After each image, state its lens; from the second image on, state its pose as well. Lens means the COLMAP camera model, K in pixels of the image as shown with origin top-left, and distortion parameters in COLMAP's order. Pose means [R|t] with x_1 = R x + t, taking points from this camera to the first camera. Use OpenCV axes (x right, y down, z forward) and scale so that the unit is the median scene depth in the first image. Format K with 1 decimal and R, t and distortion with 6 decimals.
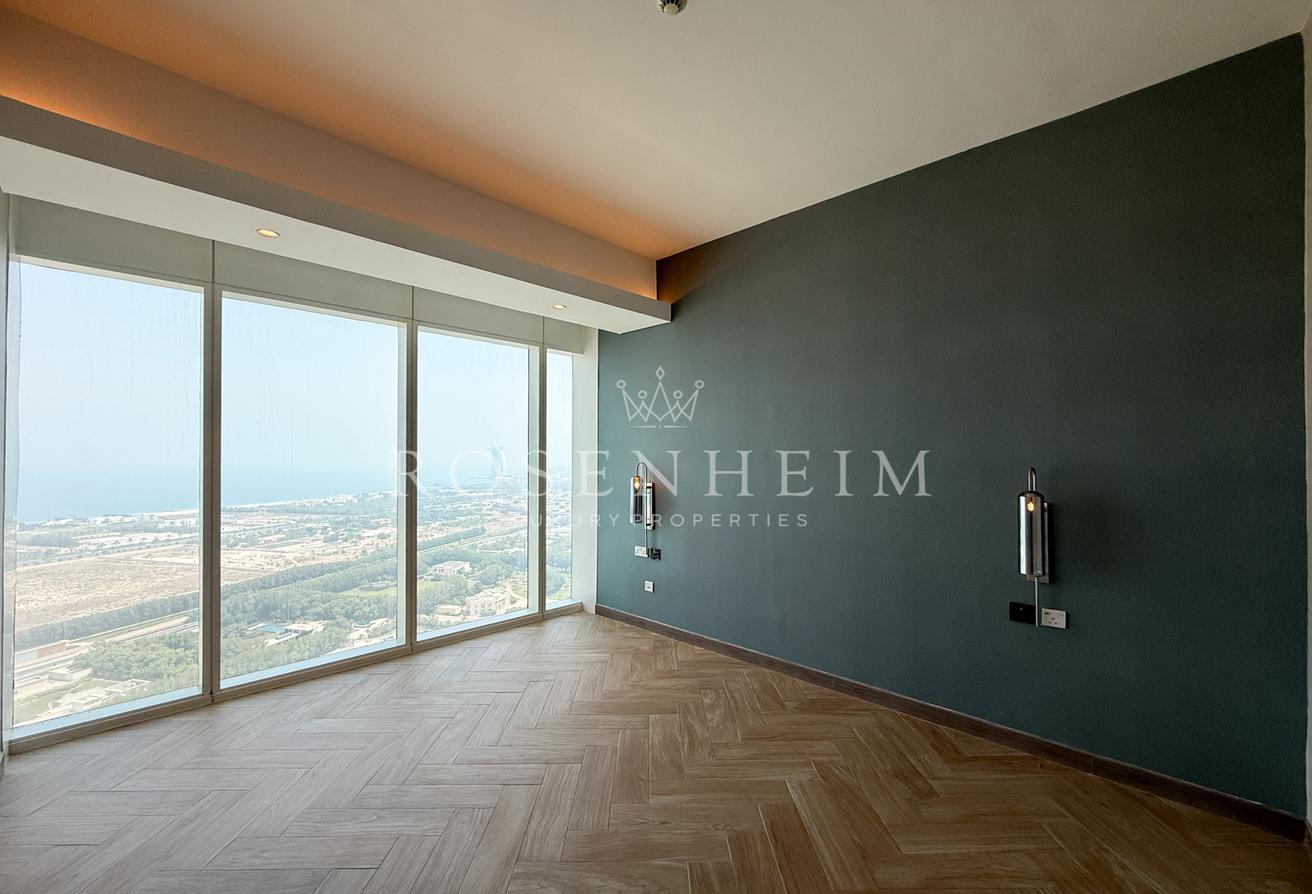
lens RADIAL K [[516.4, 0, 653.4], [0, 516.4, 476.6], [0, 0, 1]] dist [0.000357, 0.000244]
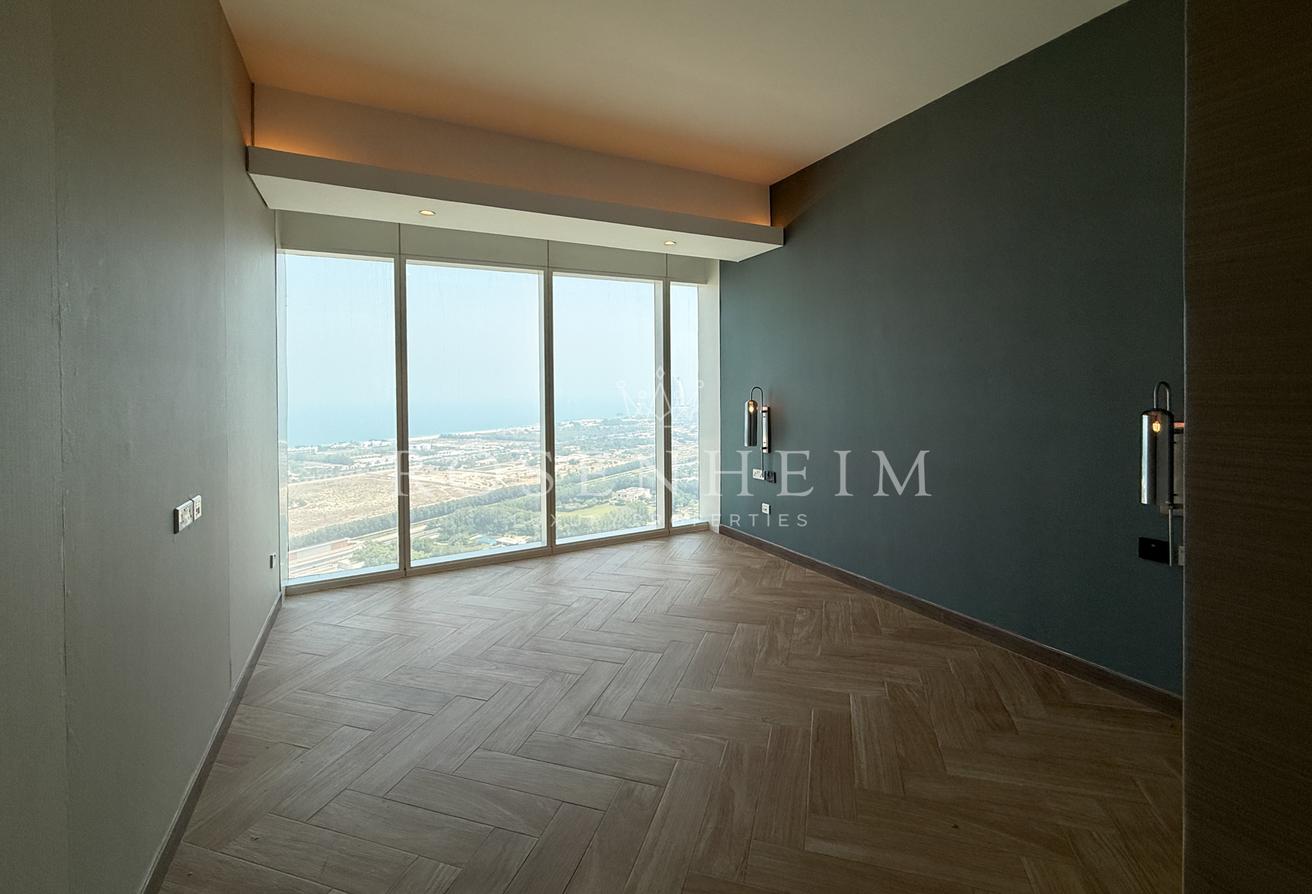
lens RADIAL K [[533.3, 0, 677.3], [0, 533.3, 414.8], [0, 0, 1]] dist [-0.001168, 0.000029]
pose [[0.956009, -0.004773, -0.293299, 0.145217], [0.009707, 0.999835, 0.015368, 0.010584], [0.293177, -0.017539, 0.955897, -0.058580]]
